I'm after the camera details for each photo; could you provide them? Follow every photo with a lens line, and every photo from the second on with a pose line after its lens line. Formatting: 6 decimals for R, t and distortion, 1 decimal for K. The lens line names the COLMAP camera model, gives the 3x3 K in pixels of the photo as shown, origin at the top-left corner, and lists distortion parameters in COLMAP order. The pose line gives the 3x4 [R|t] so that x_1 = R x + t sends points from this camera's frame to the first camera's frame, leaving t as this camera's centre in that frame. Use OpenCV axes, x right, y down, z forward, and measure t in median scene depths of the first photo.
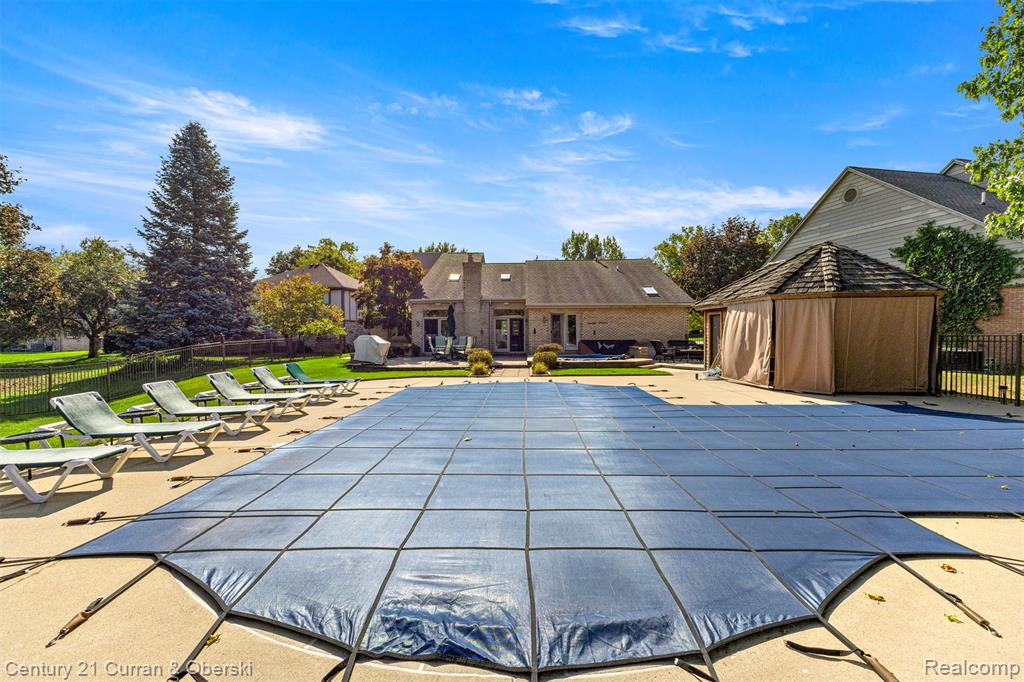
lens RADIAL K [[440.2, 0, 512.0], [0, 440.2, 341.0], [0, 0, 1]] dist [0.009662, -0.000428]
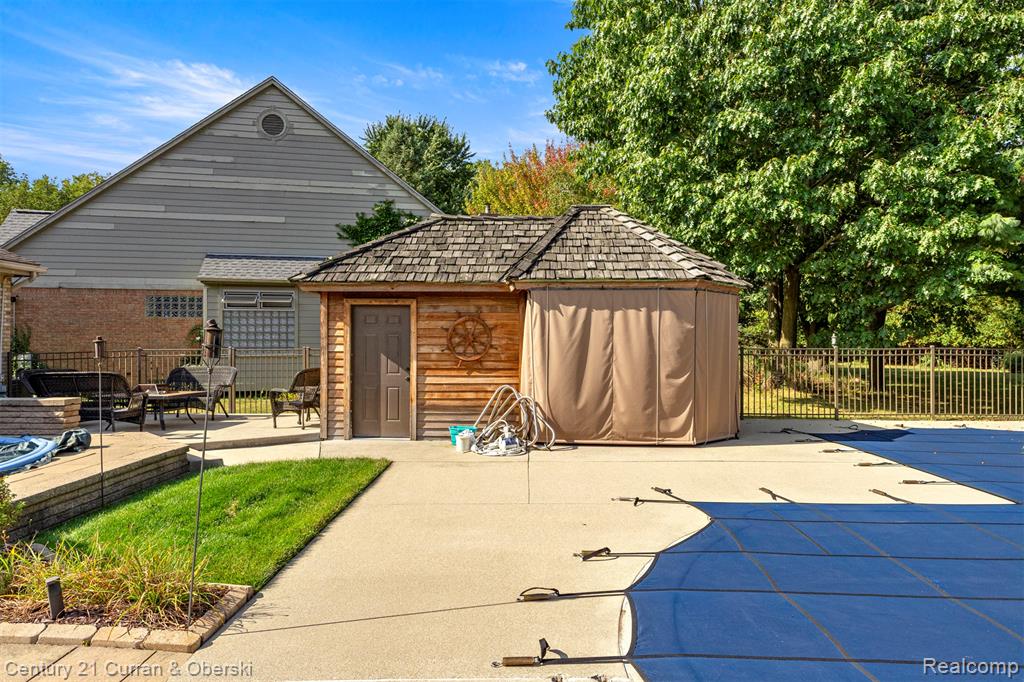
lens RADIAL K [[635.6, 0, 506.5], [0, 635.6, 342.9], [0, 0, 1]] dist [0.006891, -0.000063]
pose [[0.001513, 0.004966, 0.999987, -0.136700], [0.019293, 0.999801, -0.004995, -0.015063], [-0.999813, 0.019300, 0.001417, 0.757338]]
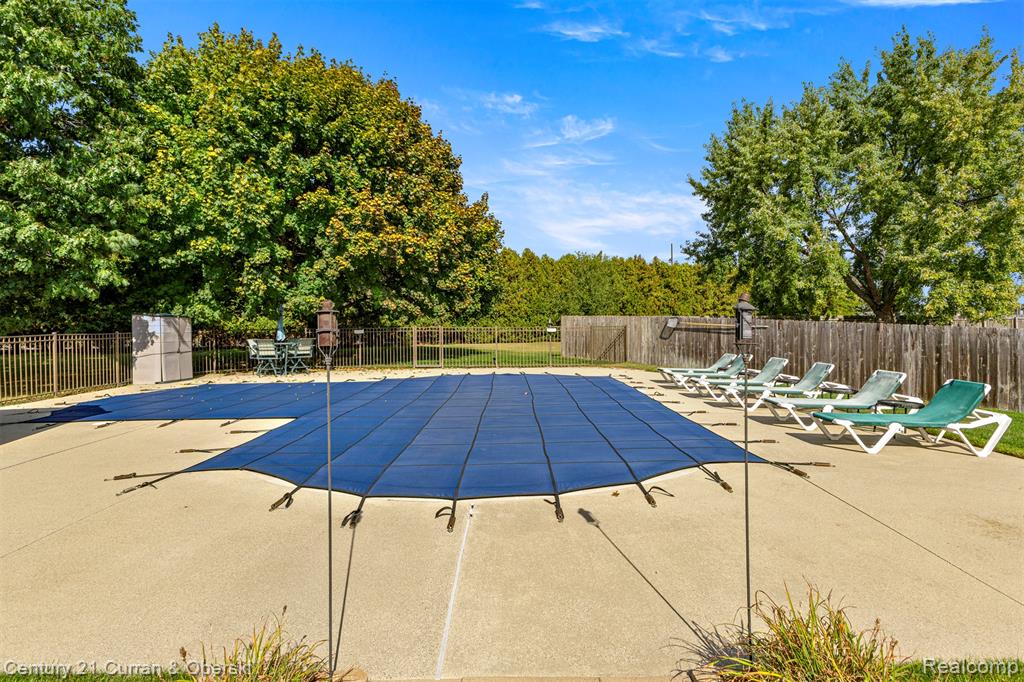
lens RADIAL K [[520.1, 0, 512.0], [0, 520.1, 341.0], [0, 0, 1]] dist [0.021101, 0.000172]
pose [[-0.999509, 0.021801, -0.022499, 0.004631], [0.020504, 0.998202, 0.056322, -0.022498], [0.023687, 0.055833, -0.998159, 0.971532]]
